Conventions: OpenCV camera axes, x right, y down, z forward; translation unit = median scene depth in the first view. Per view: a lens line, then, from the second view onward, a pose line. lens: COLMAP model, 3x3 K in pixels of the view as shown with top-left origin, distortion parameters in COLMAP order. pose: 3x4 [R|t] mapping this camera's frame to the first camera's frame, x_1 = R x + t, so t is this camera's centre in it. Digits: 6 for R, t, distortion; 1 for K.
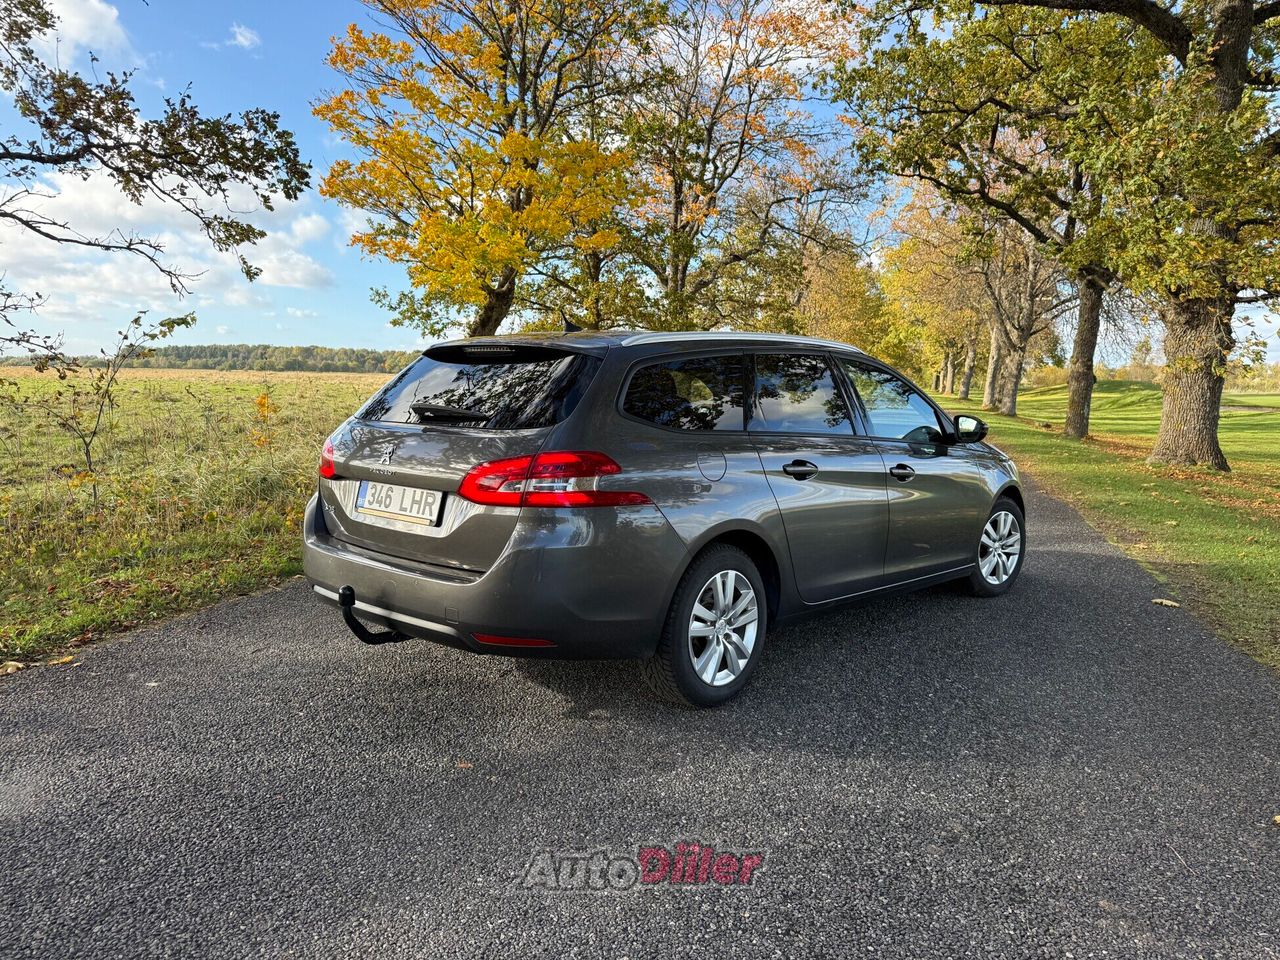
lens RADIAL K [[892.2, 0, 628.2], [0, 892.2, 485.7], [0, 0, 1]] dist [0.083006, -0.127576]
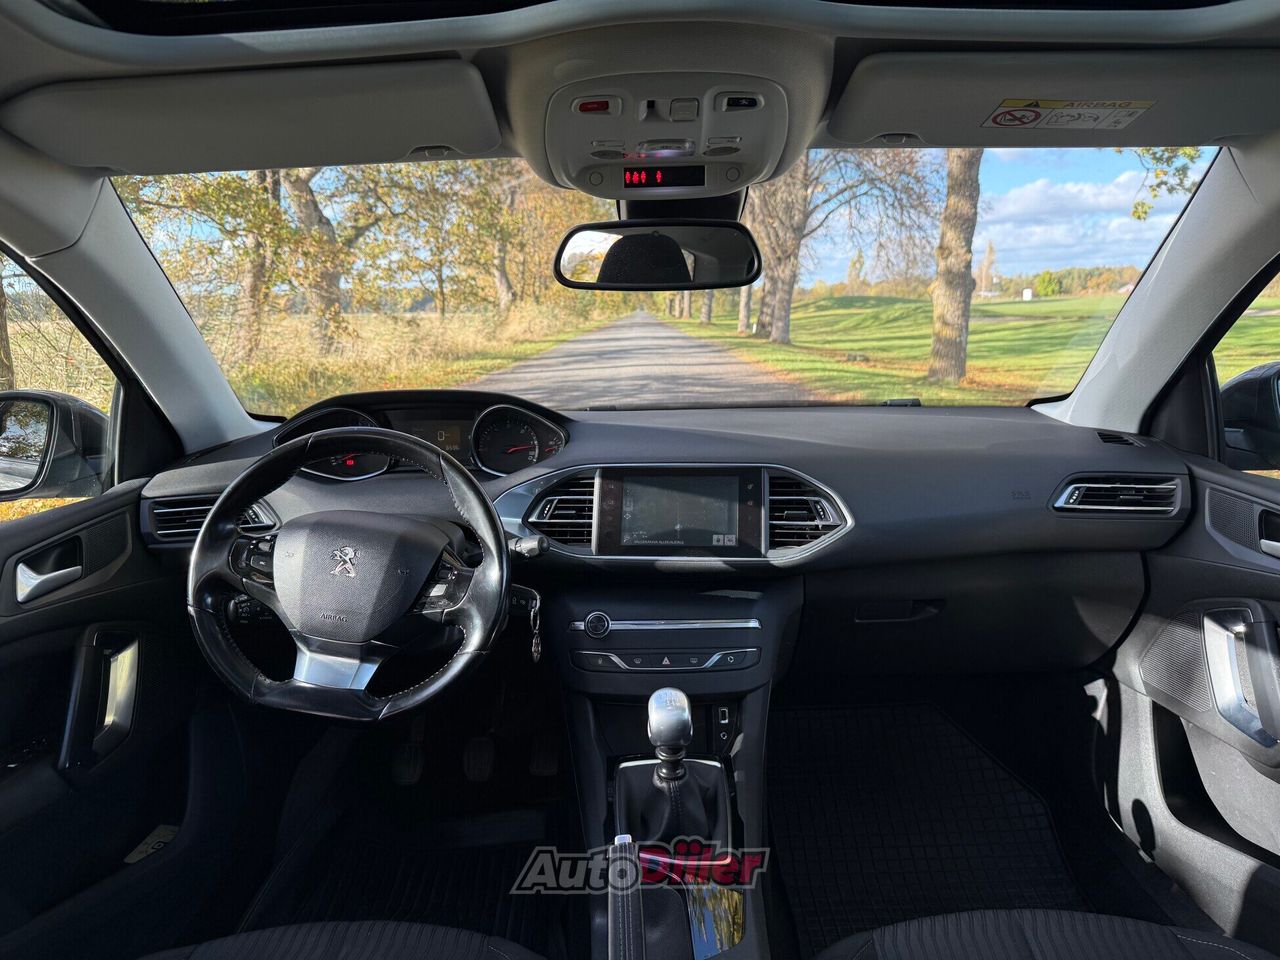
lens RADIAL K [[892.2, 0, 628.2], [0, 892.2, 485.7], [0, 0, 1]] dist [0.083006, -0.127576]
pose [[0.957648, -0.098579, 0.270541, 0.079735], [0.078297, 0.993318, 0.084788, -0.036346], [-0.277092, -0.060014, 0.958967, 0.326478]]
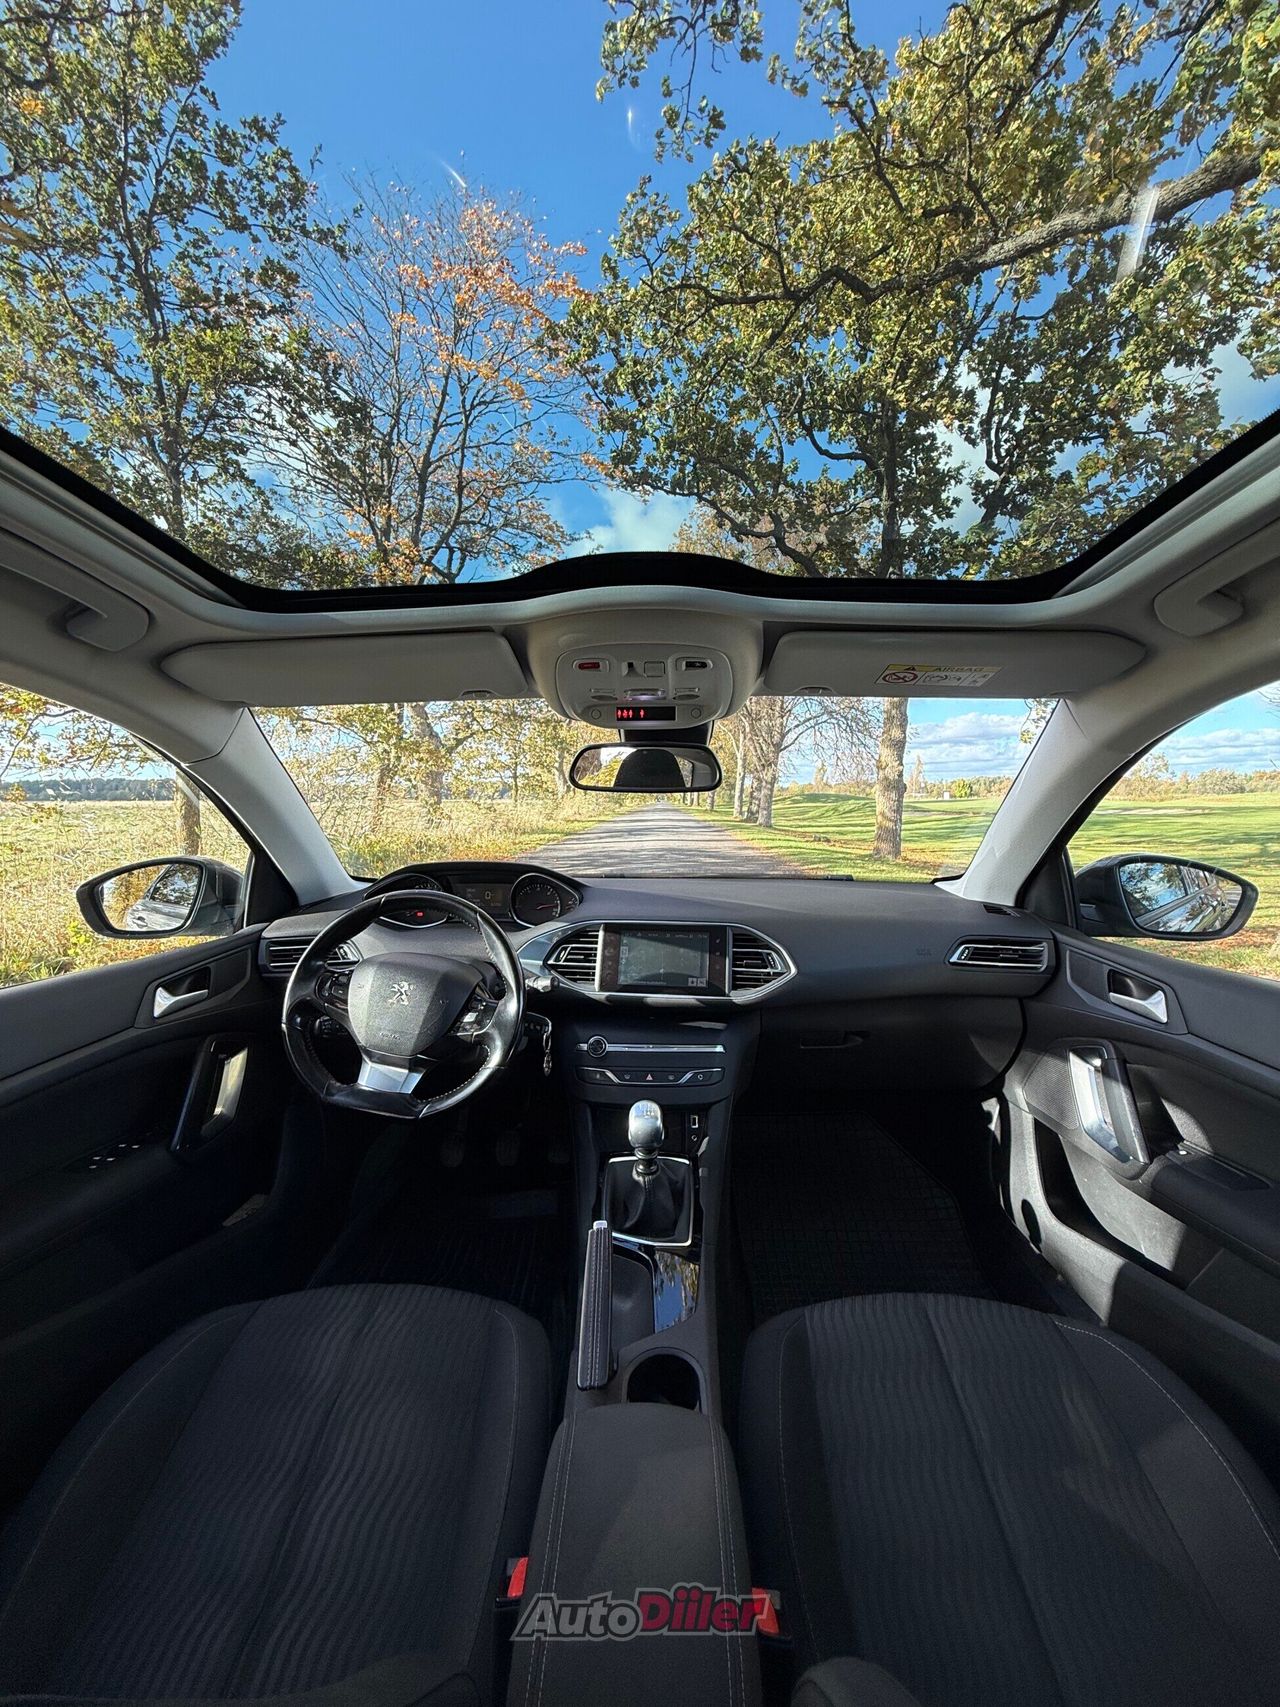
lens RADIAL K [[671.5, 0, 636.7], [0, 671.5, 851.1], [0, 0, 1]] dist [-0.002711, 0.000357]
pose [[0.965004, -0.045836, 0.258200, 0.081898], [0.056392, 0.997842, -0.033622, -0.036787], [-0.256102, 0.047006, 0.965506, 0.326362]]
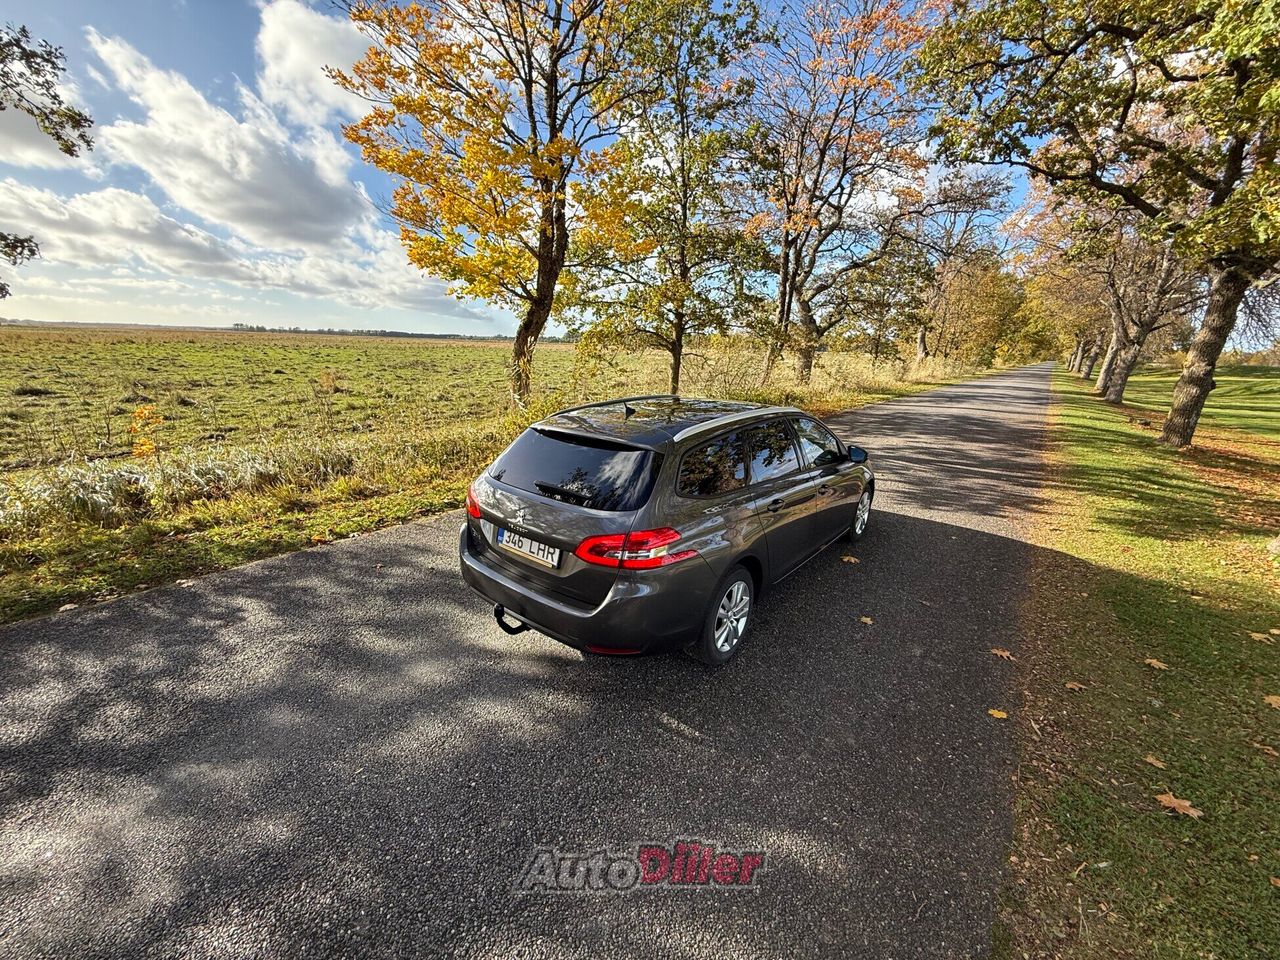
lens RADIAL K [[503.5, 0, 638.5], [0, 503.5, 481.4], [0, 0, 1]] dist [-0.002711, 0.000357]
pose [[0.929240, 0.103222, -0.354765, 0.112263], [-0.054801, 0.988067, 0.143945, -0.043306], [0.365390, -0.114318, 0.923808, 0.209461]]
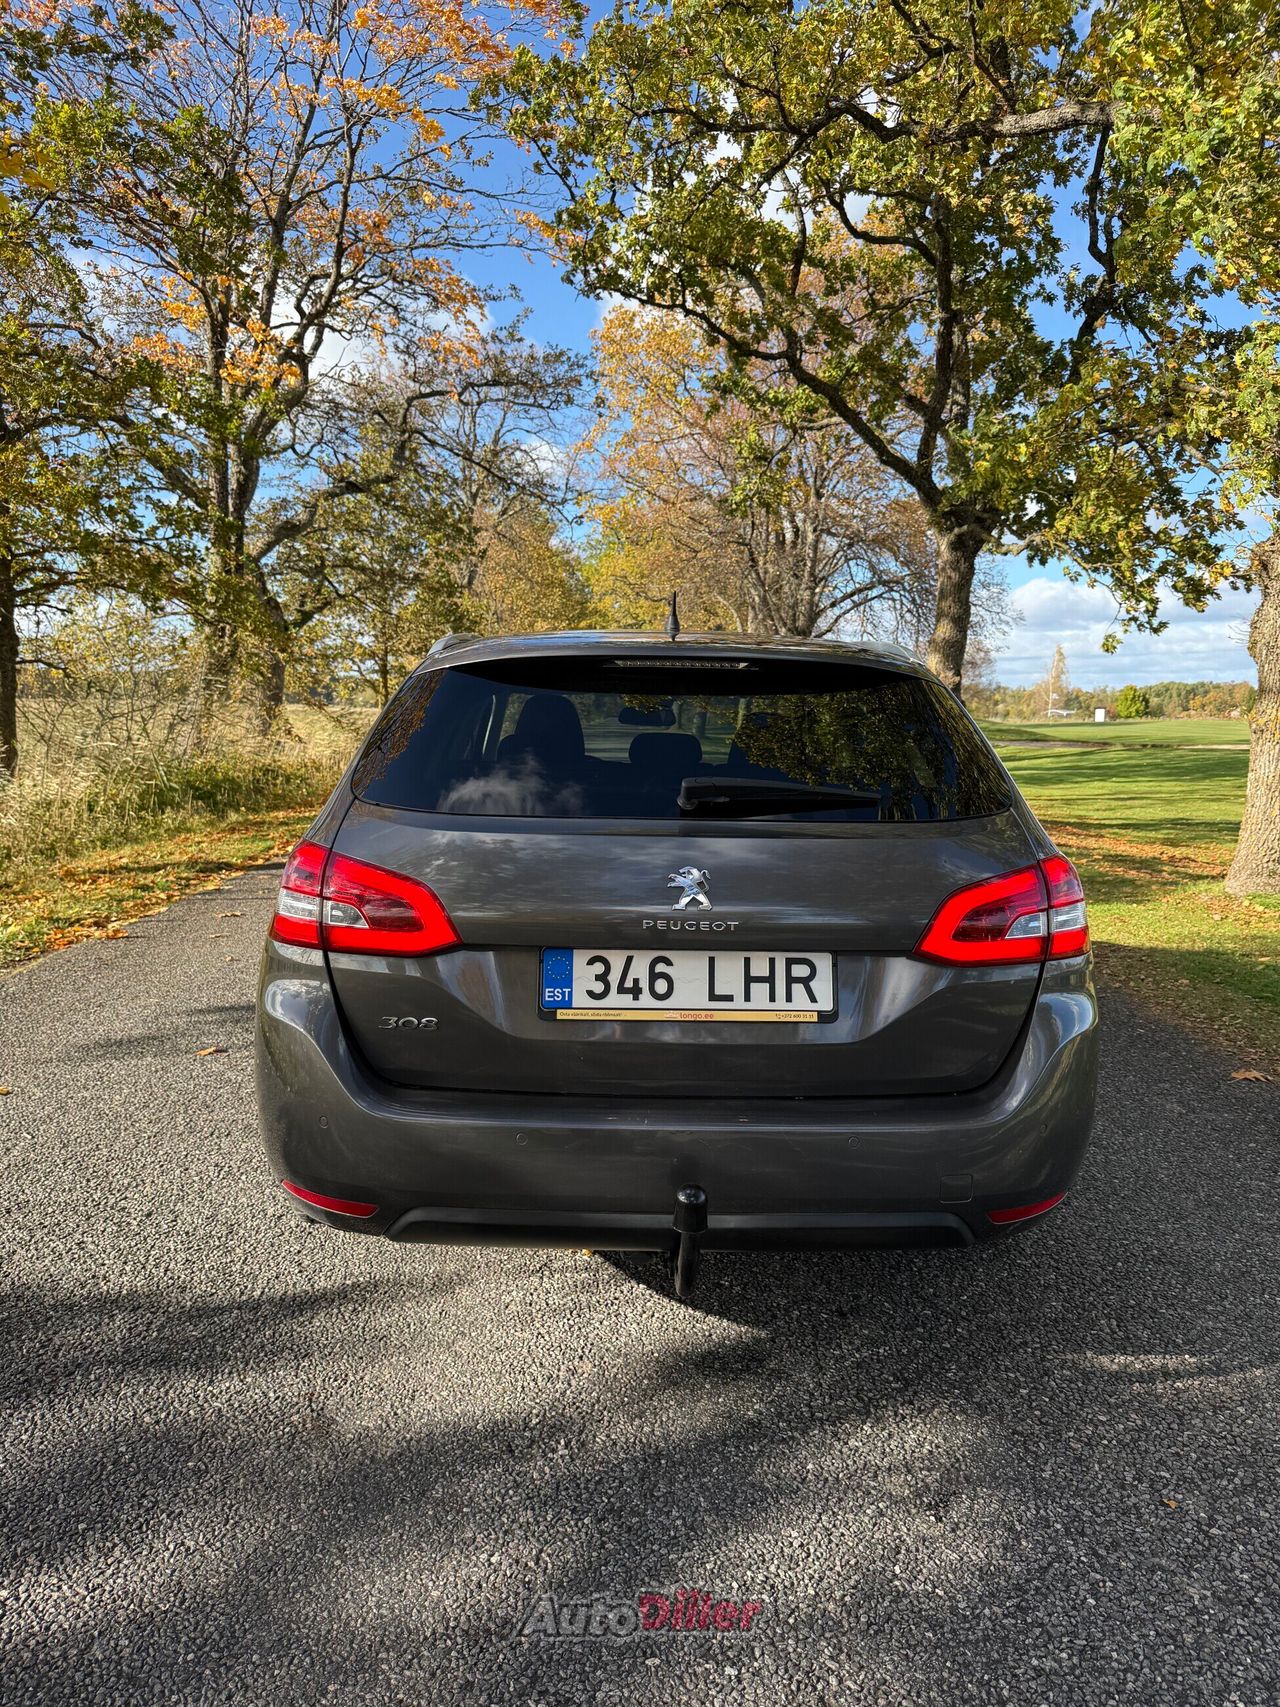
lens RADIAL K [[1189.8, 0, 640.0], [0, 1189.8, 853.5], [0, 0, 1]] dist [0.083006, -0.127576]
pose [[0.949323, -0.042849, 0.311369, 0.045294], [0.041401, 0.999079, 0.011259, -0.027000], [-0.311564, 0.002202, 0.950222, 0.221052]]
